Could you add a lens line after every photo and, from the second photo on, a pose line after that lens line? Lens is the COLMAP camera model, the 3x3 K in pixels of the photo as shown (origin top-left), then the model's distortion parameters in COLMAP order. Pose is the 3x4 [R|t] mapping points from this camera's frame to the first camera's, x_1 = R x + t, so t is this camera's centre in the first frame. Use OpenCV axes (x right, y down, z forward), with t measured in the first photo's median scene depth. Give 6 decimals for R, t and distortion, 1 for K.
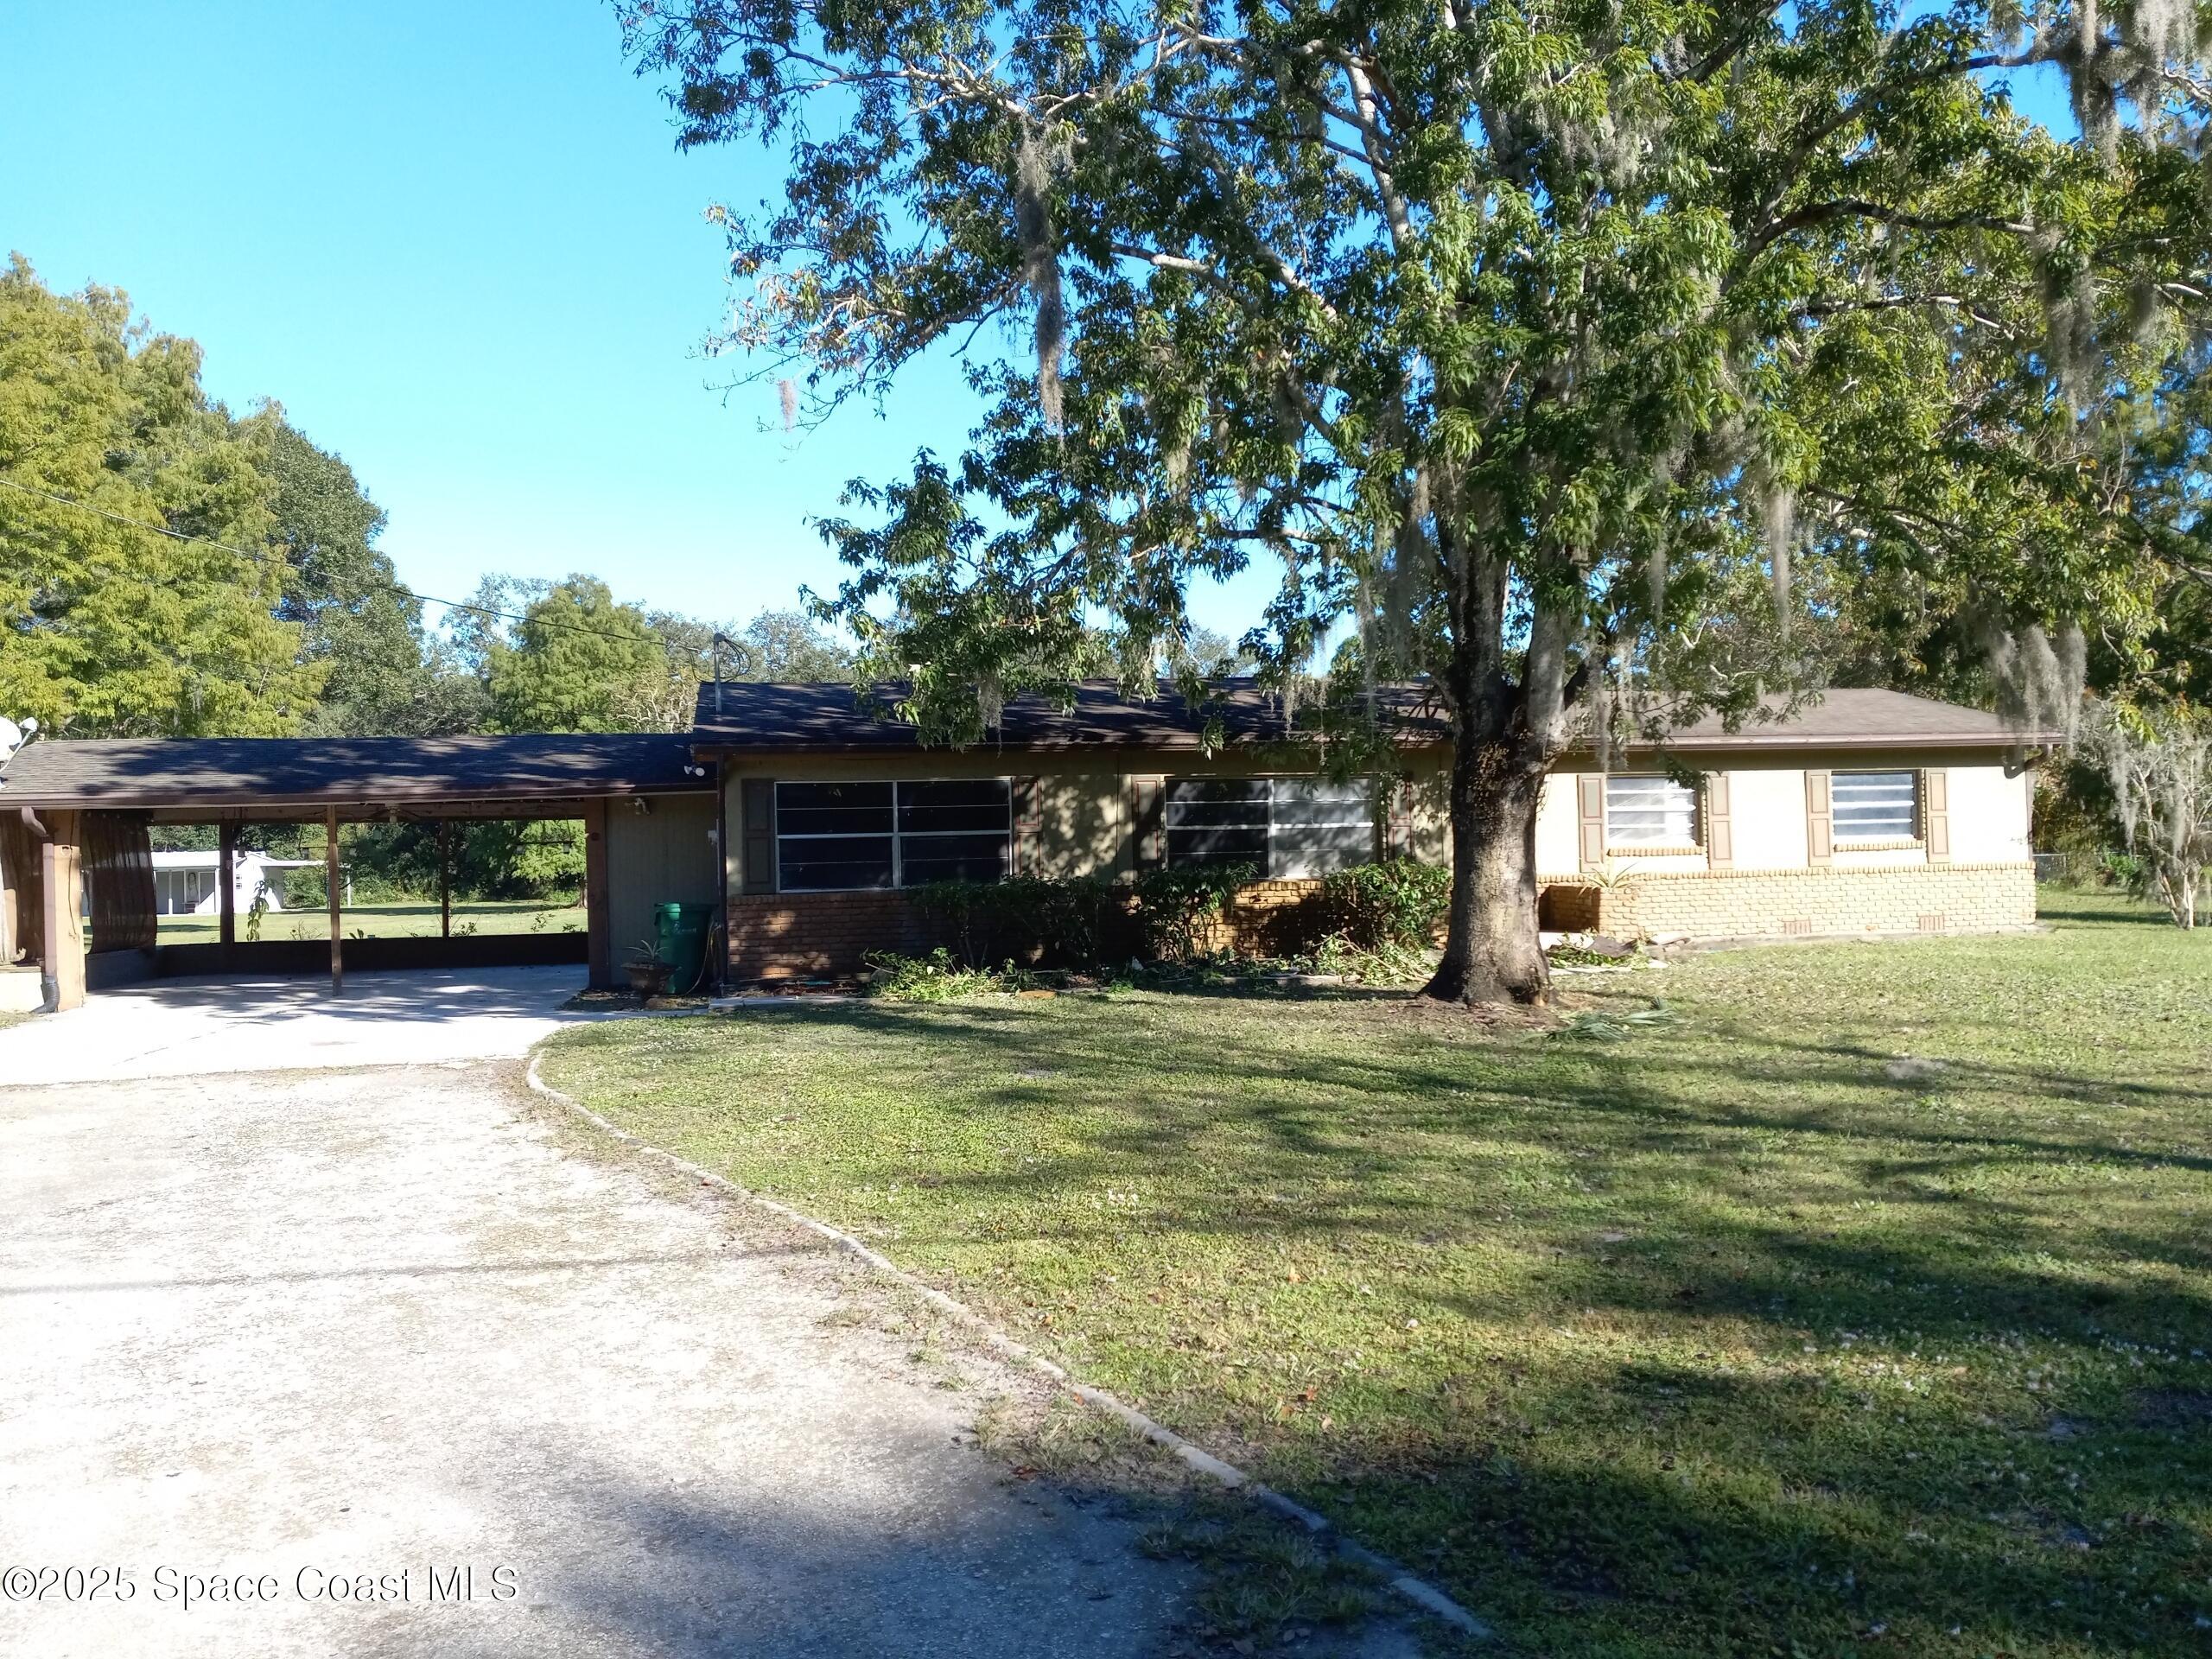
lens RADIAL K [[1716.3, 0, 1108.2], [0, 1716.3, 861.0], [0, 0, 1]] dist [-0.000416, -0.002060]
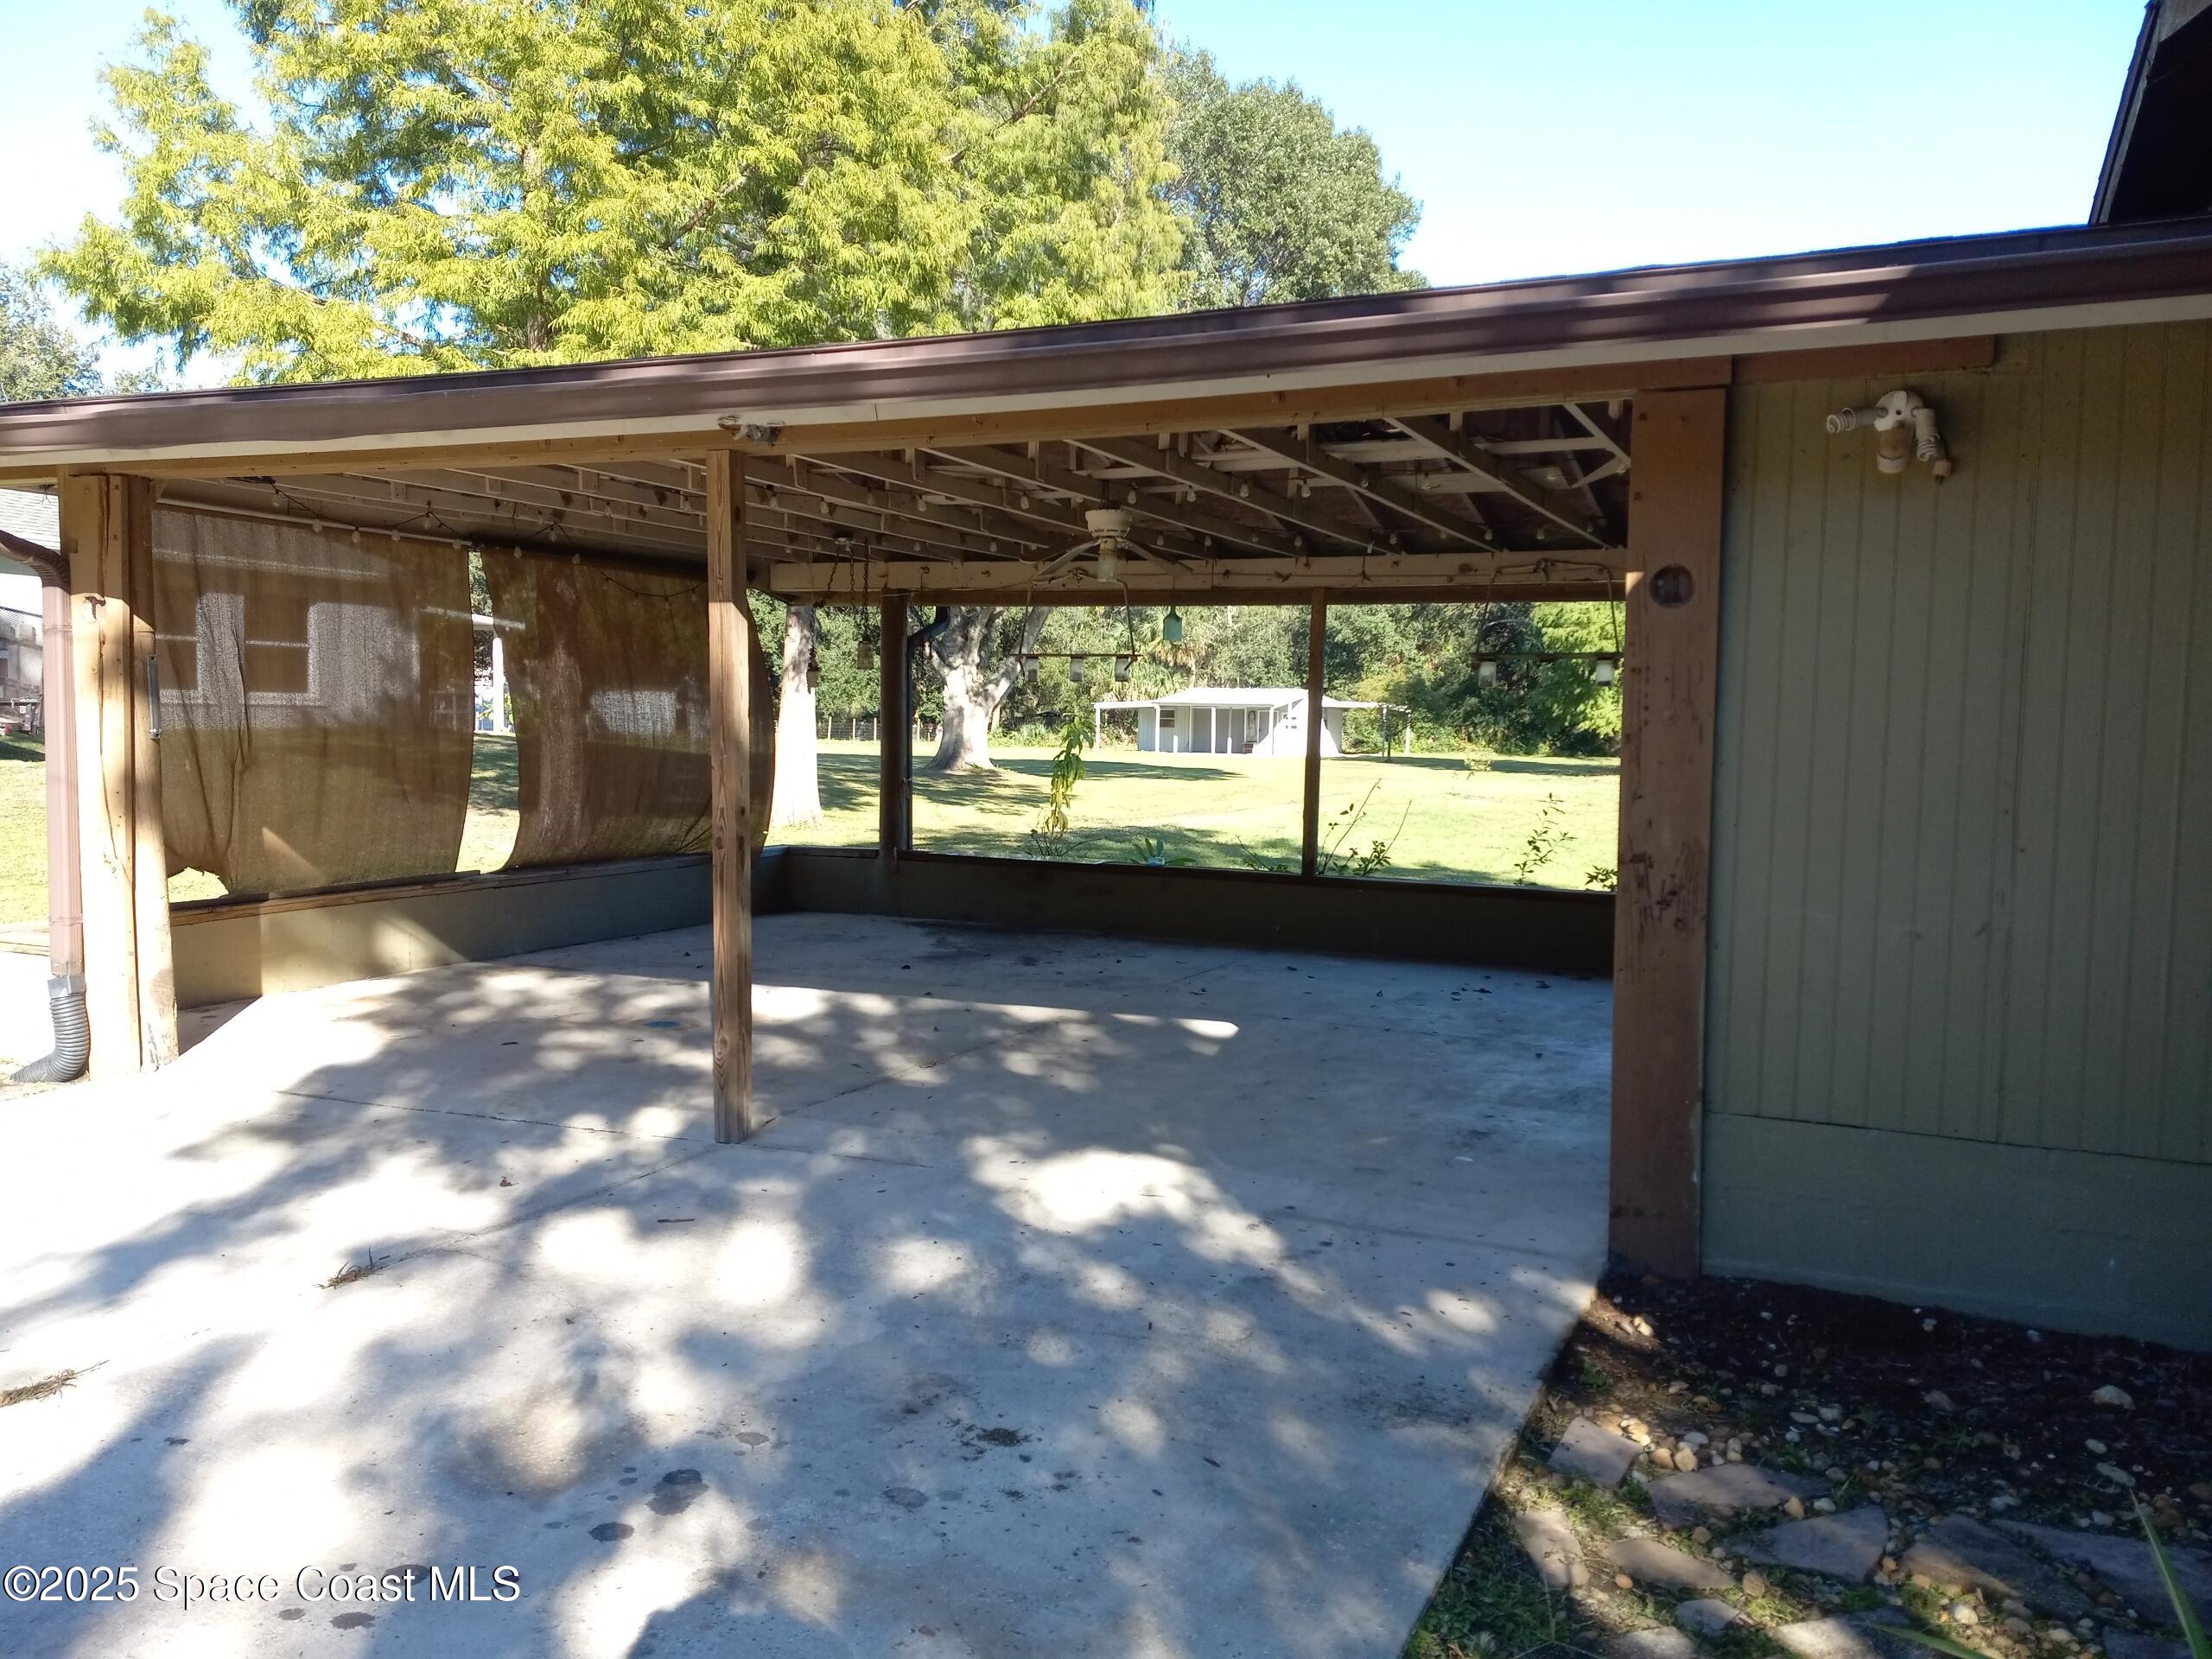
lens RADIAL K [[1716.3, 0, 1108.2], [0, 1716.3, 861.0], [0, 0, 1]] dist [-0.000416, -0.002060]
pose [[0.816116, 0.083042, -0.571890, -0.068046], [-0.034059, 0.994813, 0.095849, 0.001246], [0.576883, -0.058746, 0.814711, 0.228834]]
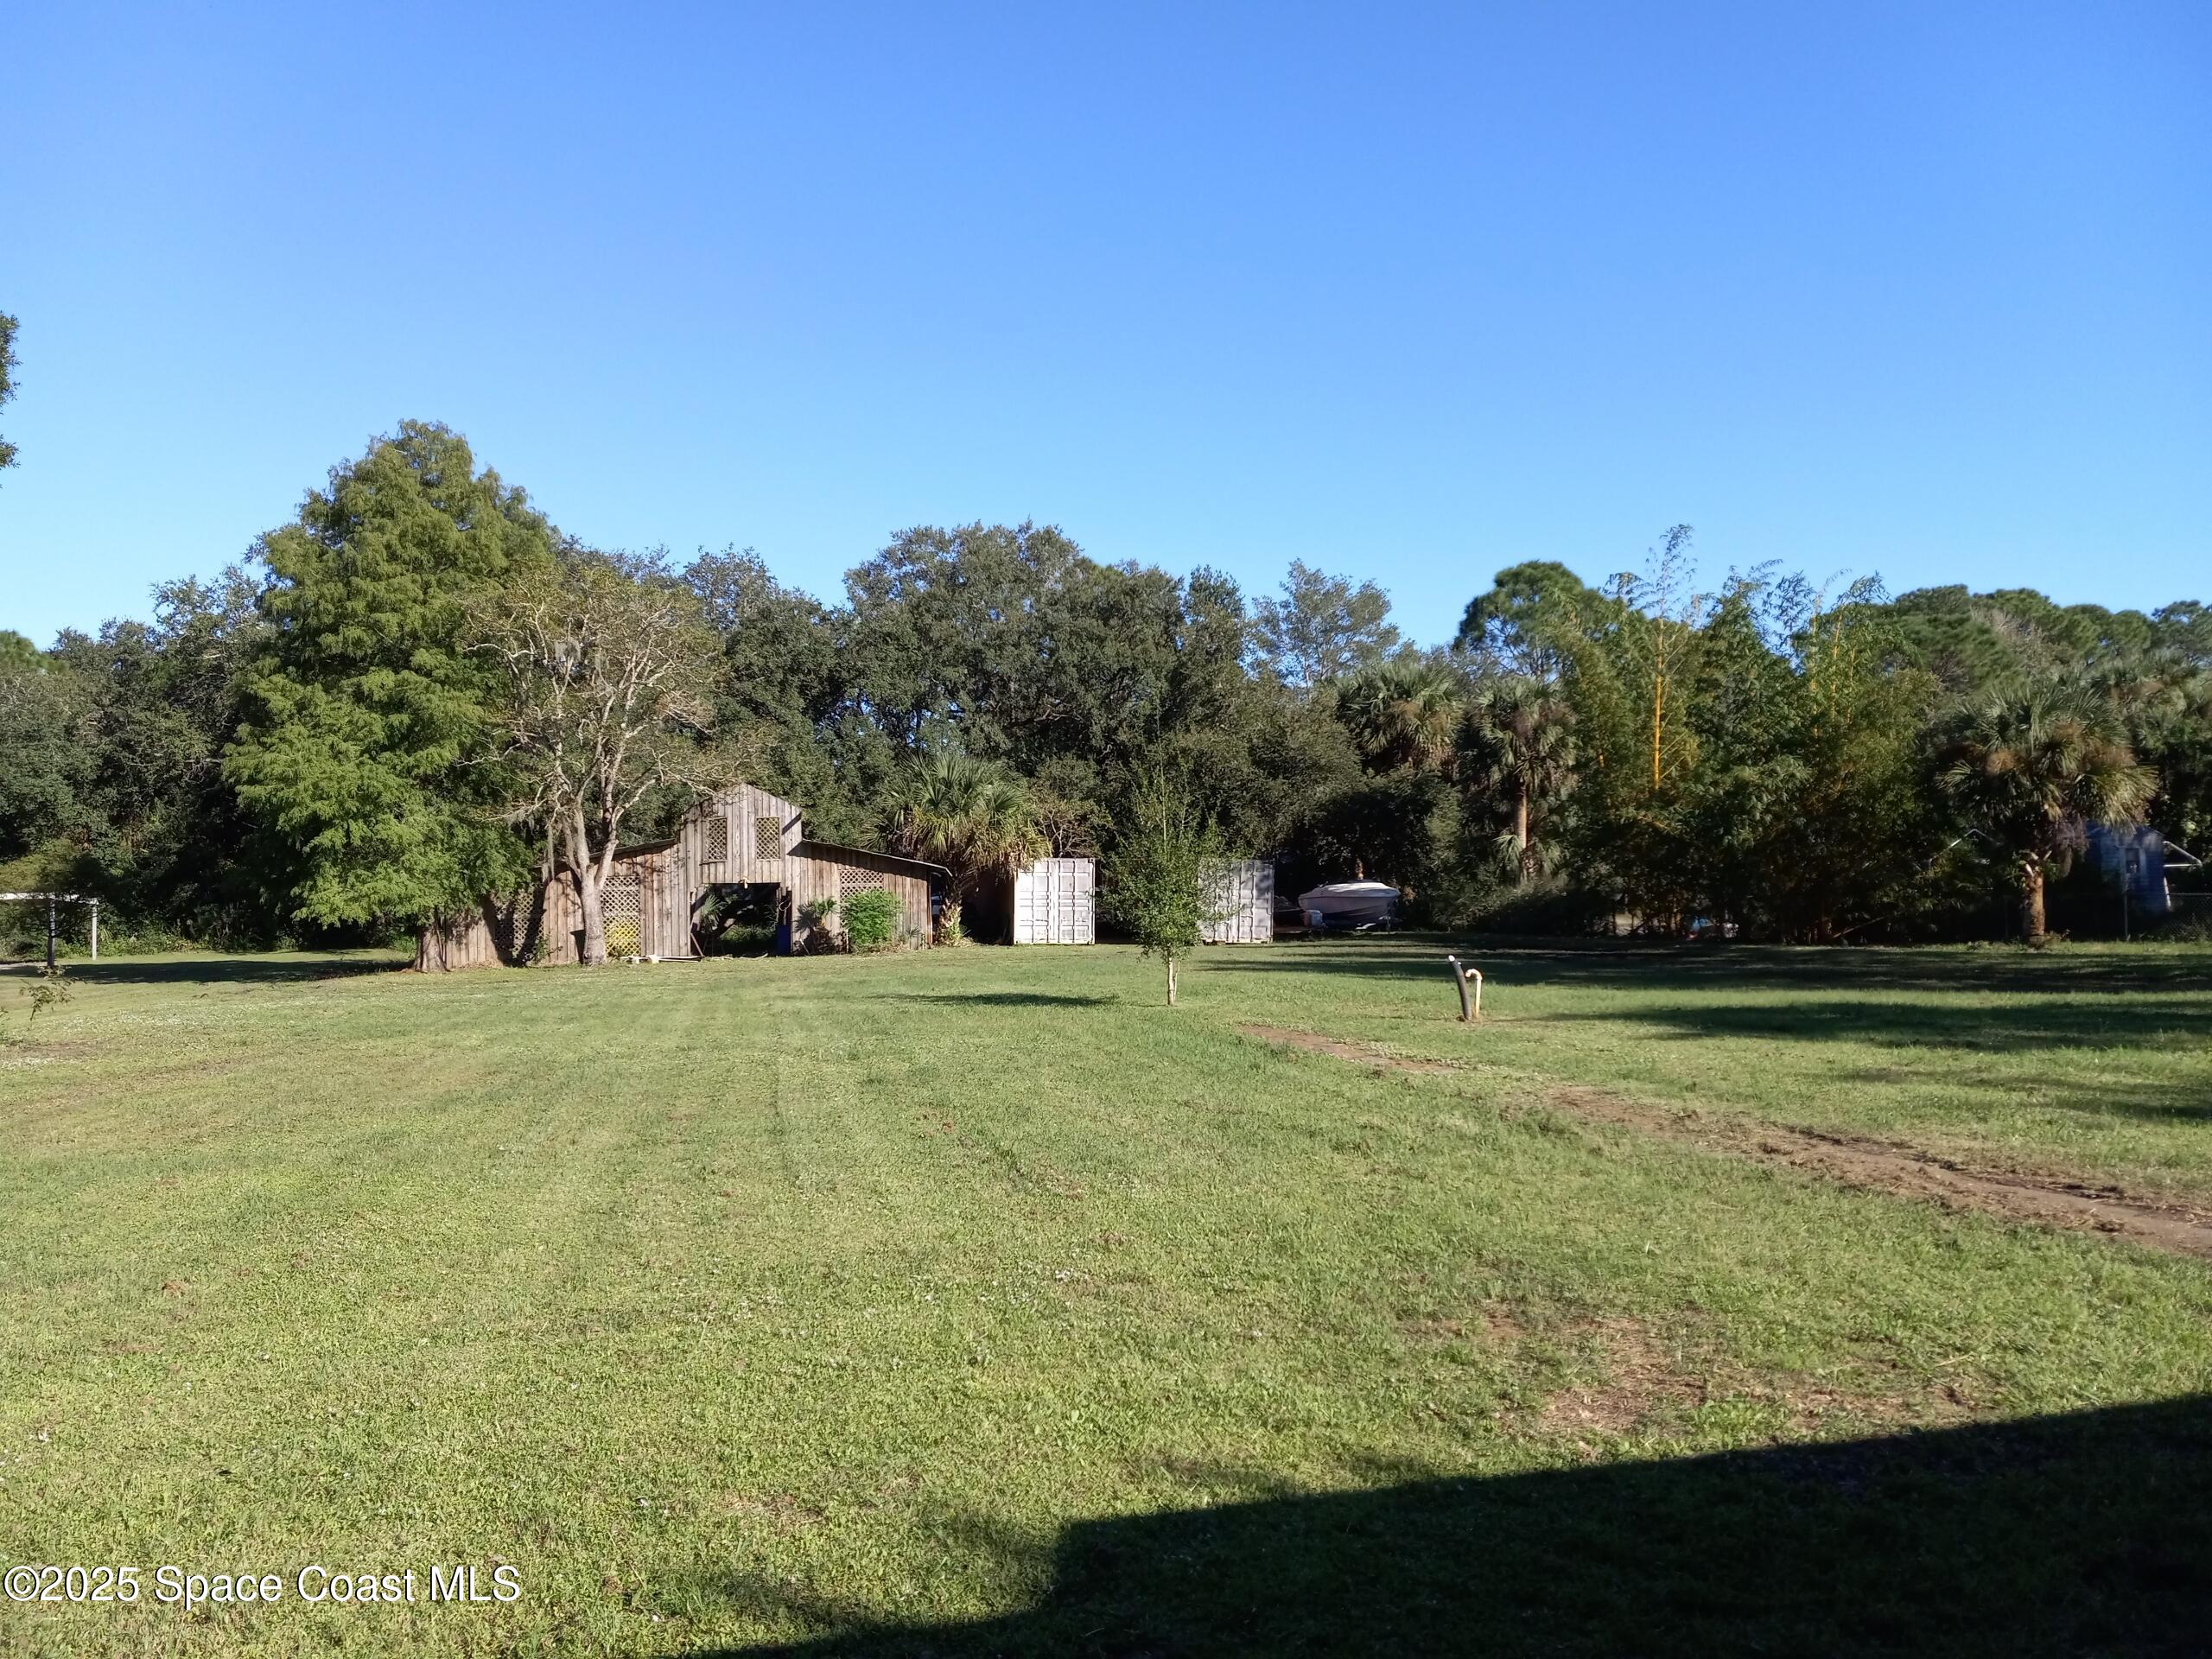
lens RADIAL K [[1716.3, 0, 1108.2], [0, 1716.3, 861.0], [0, 0, 1]] dist [-0.000416, -0.002060]
pose [[0.998981, 0.000977, 0.045116, -0.093989], [-0.000123, 0.999821, -0.018918, 0.000247], [-0.045126, 0.018893, 0.998803, 0.396416]]
